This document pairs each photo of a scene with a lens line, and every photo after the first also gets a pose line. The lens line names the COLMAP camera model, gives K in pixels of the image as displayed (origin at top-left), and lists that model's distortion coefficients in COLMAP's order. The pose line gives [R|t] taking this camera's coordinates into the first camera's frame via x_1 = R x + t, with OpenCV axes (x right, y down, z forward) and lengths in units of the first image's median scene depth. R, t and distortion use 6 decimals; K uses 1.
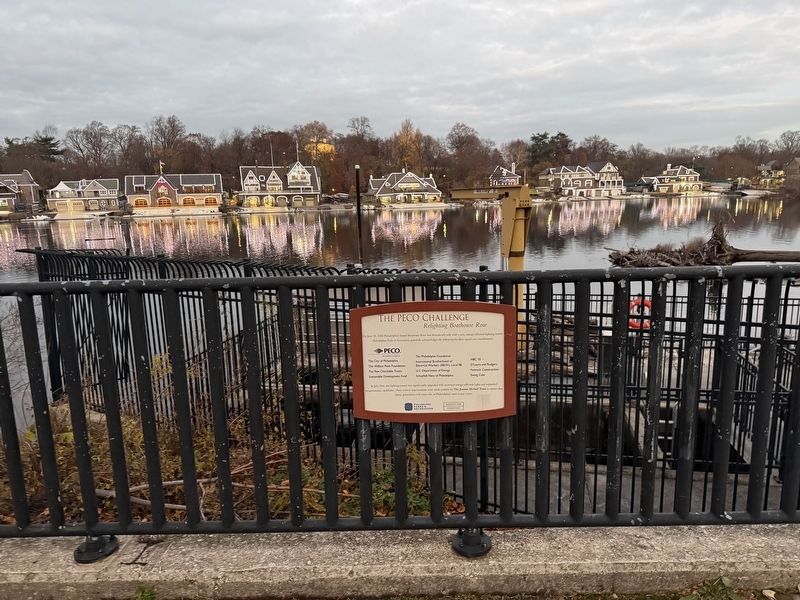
lens RADIAL K [[570.5, 0, 400.0], [0, 570.5, 300.0], [0, 0, 1]] dist [0.001762, -0.006515]
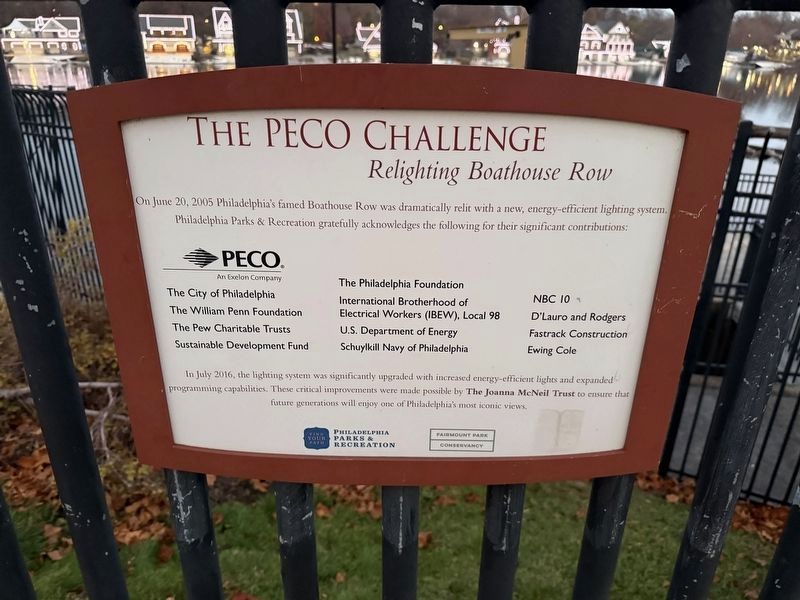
lens RADIAL K [[570.5, 0, 400.0], [0, 570.5, 300.0], [0, 0, 1]] dist [0.001762, -0.006515]
pose [[0.999109, 0.031189, 0.028438, 0.048961], [-0.036778, 0.973898, 0.223987, 0.043430], [-0.020710, -0.224833, 0.974177, 0.714482]]
